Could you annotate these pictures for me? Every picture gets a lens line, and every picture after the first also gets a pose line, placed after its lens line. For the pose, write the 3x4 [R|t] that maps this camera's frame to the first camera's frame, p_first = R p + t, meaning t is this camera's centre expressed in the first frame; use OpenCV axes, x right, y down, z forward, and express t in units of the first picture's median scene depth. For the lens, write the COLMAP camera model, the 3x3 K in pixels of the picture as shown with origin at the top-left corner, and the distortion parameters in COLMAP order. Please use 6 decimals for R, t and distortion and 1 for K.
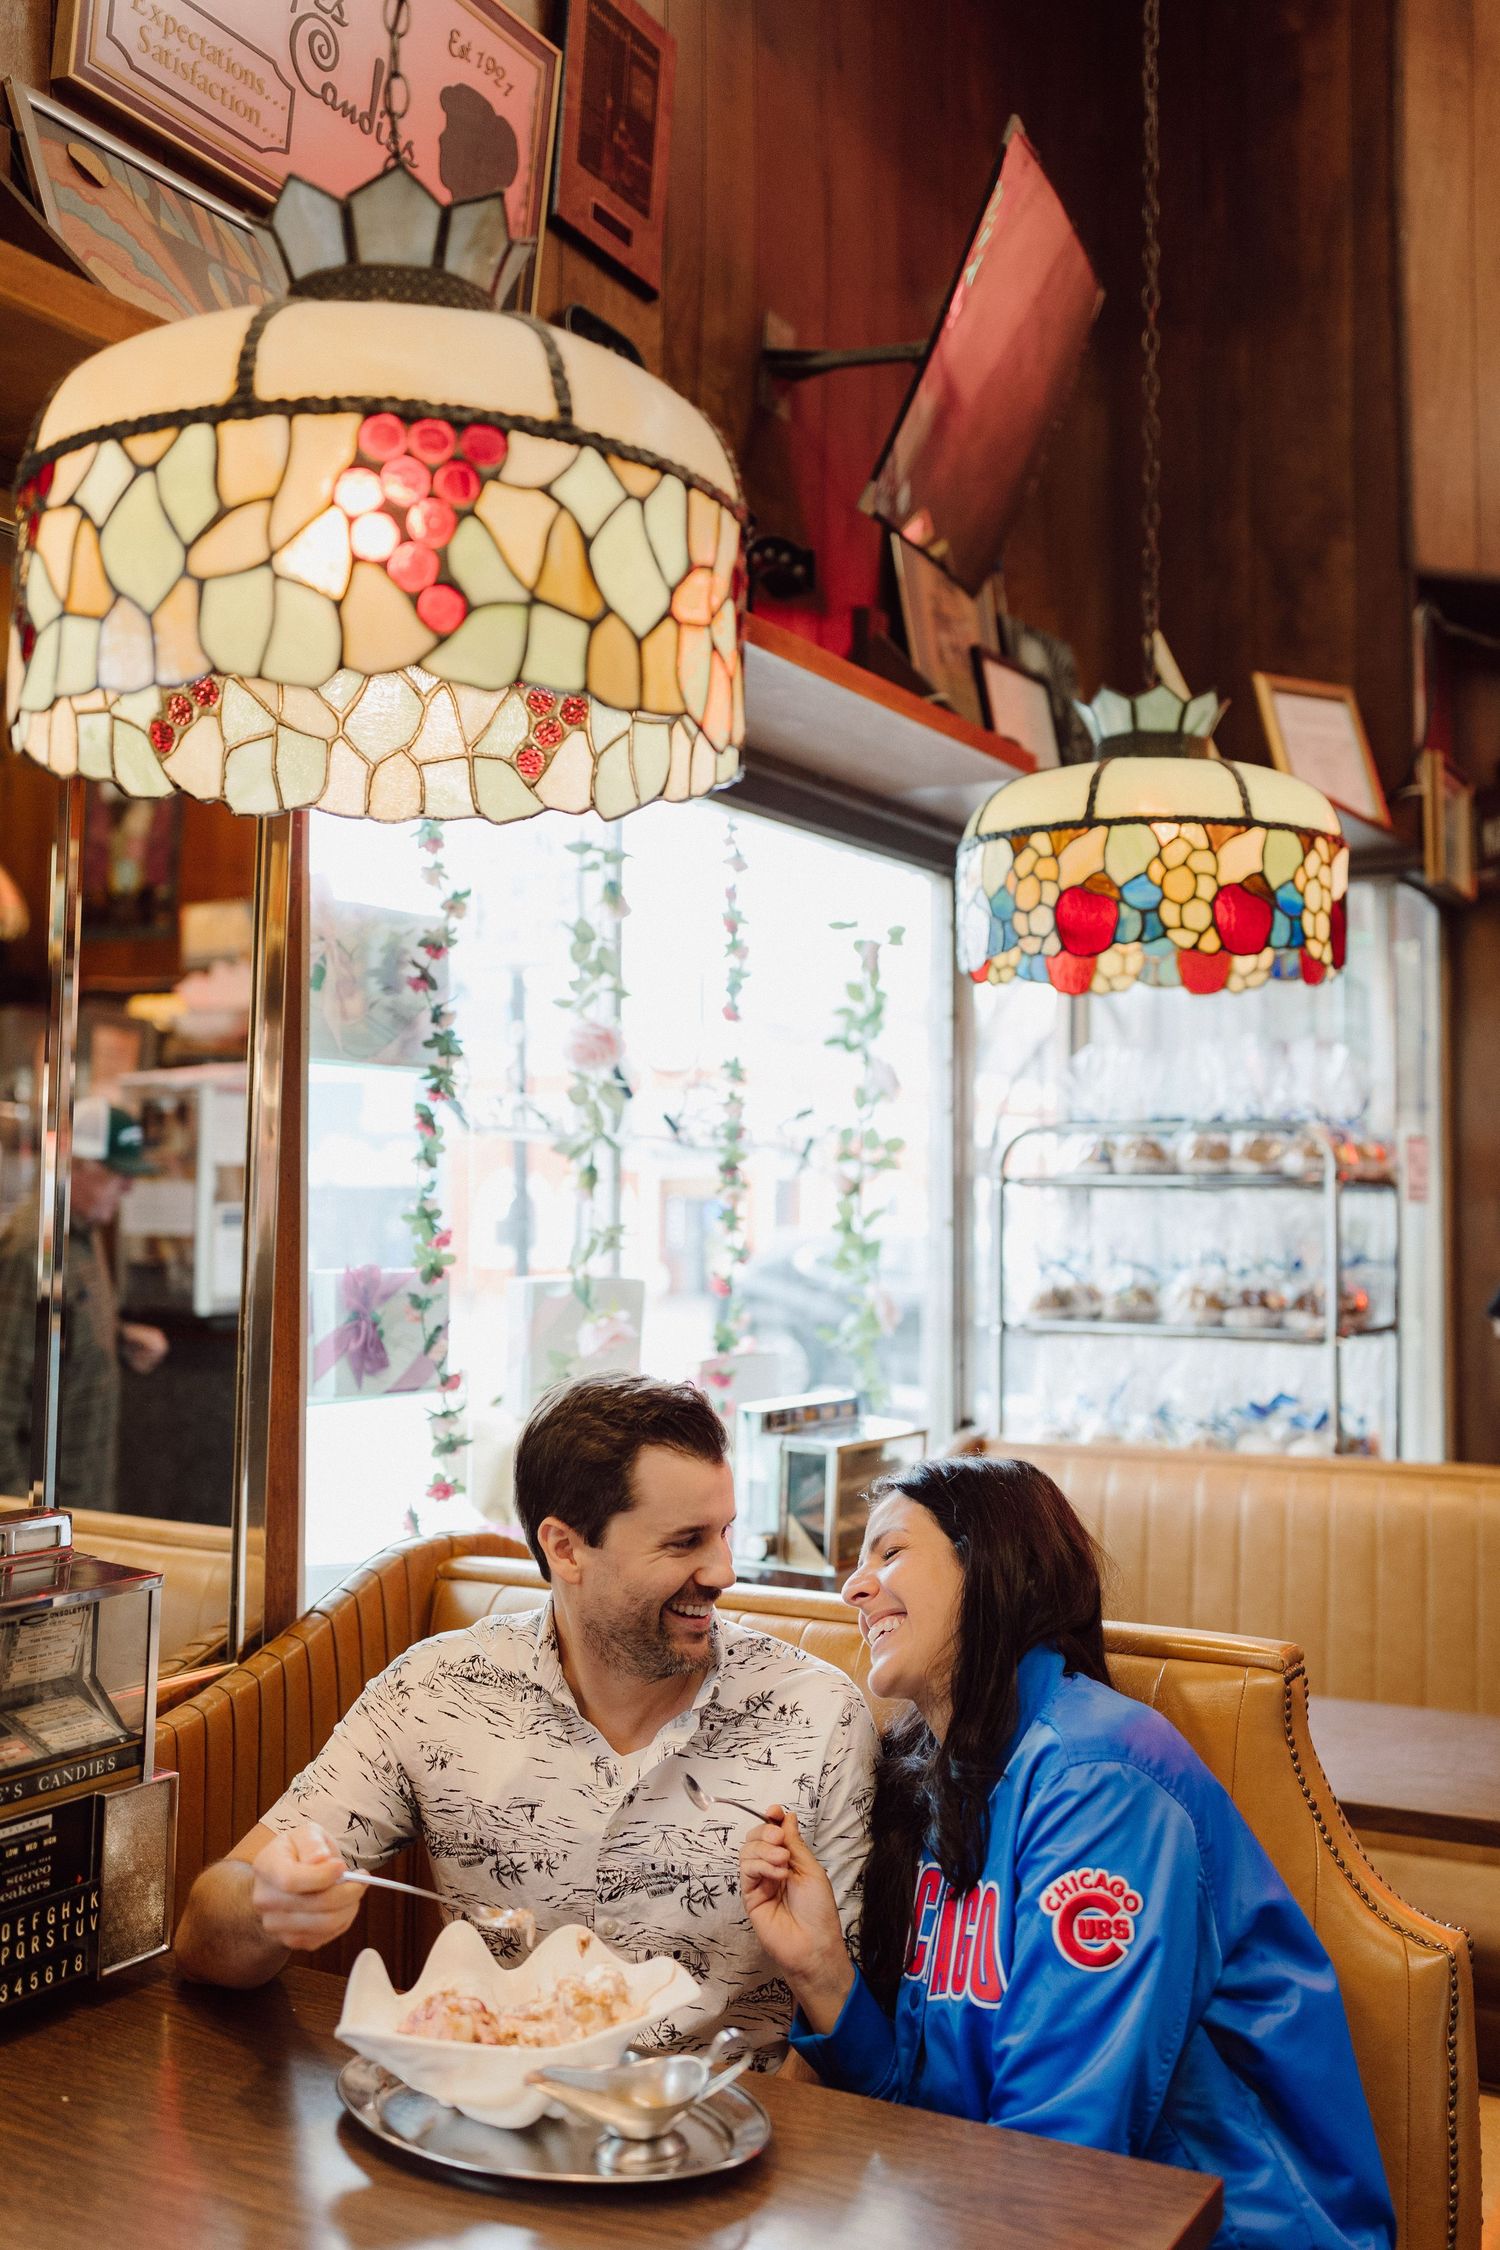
lens RADIAL K [[2223.7, 0, 761.2], [0, 2223.7, 1145.9], [0, 0, 1]] dist [0.009054, 0.000000]
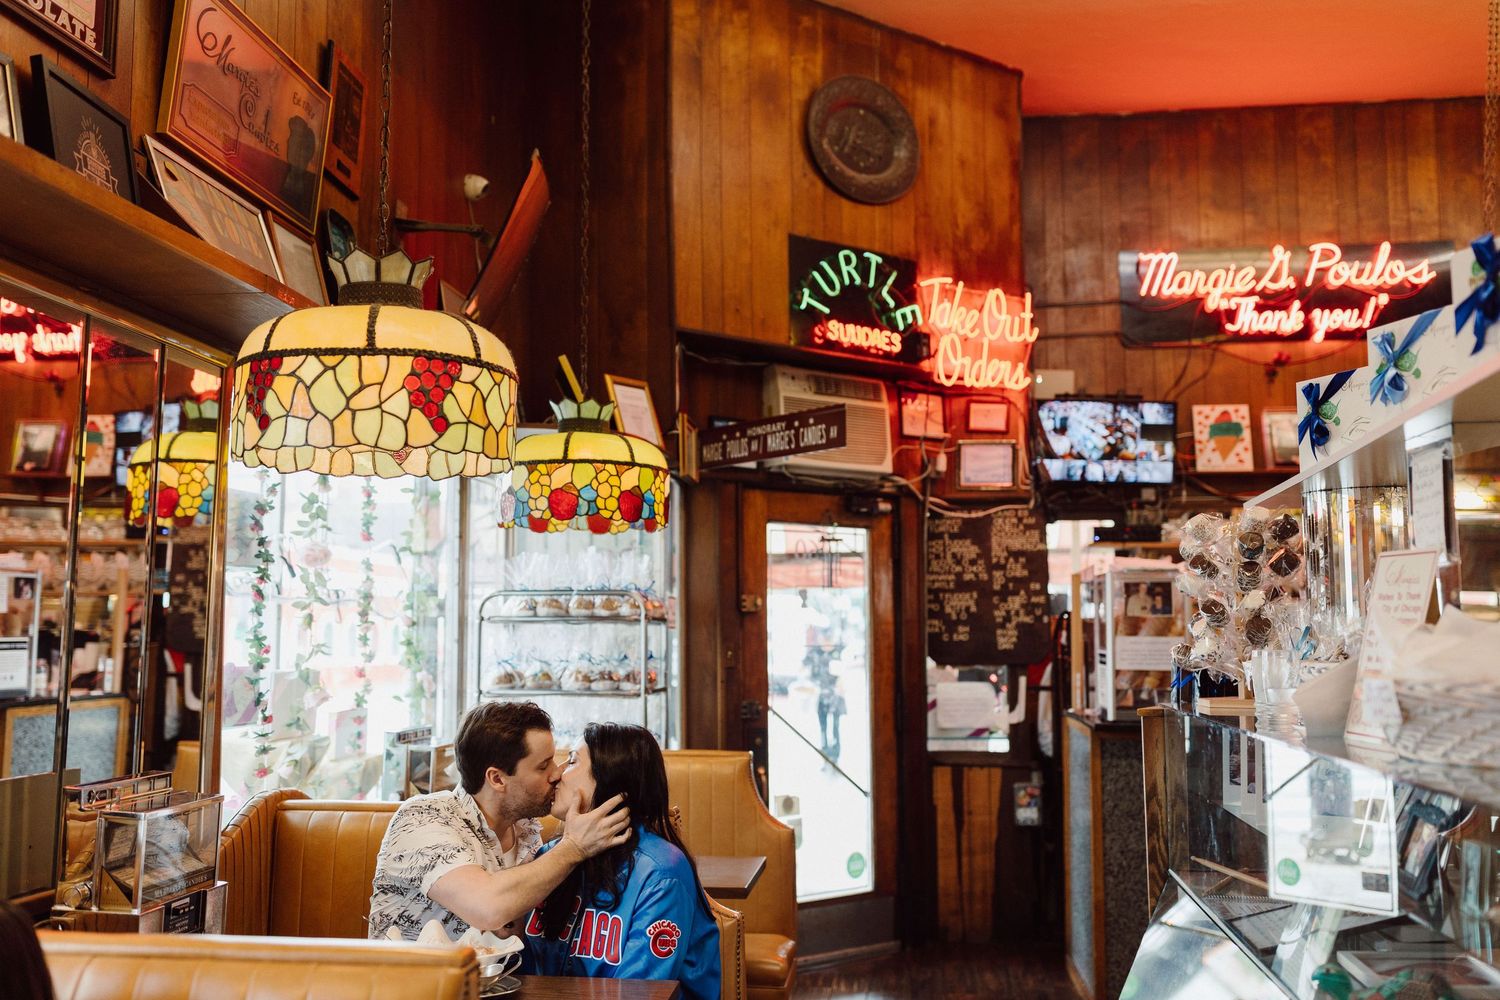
lens RADIAL K [[1482.5, 0, 745.1], [0, 1482.5, 494.9], [0, 0, 1]] dist [0.009054, 0.000000]
pose [[0.924898, 0.028712, 0.379129, -0.245841], [-0.004770, 0.997942, -0.063938, -0.015891], [-0.380185, 0.057328, 0.923132, -0.441079]]
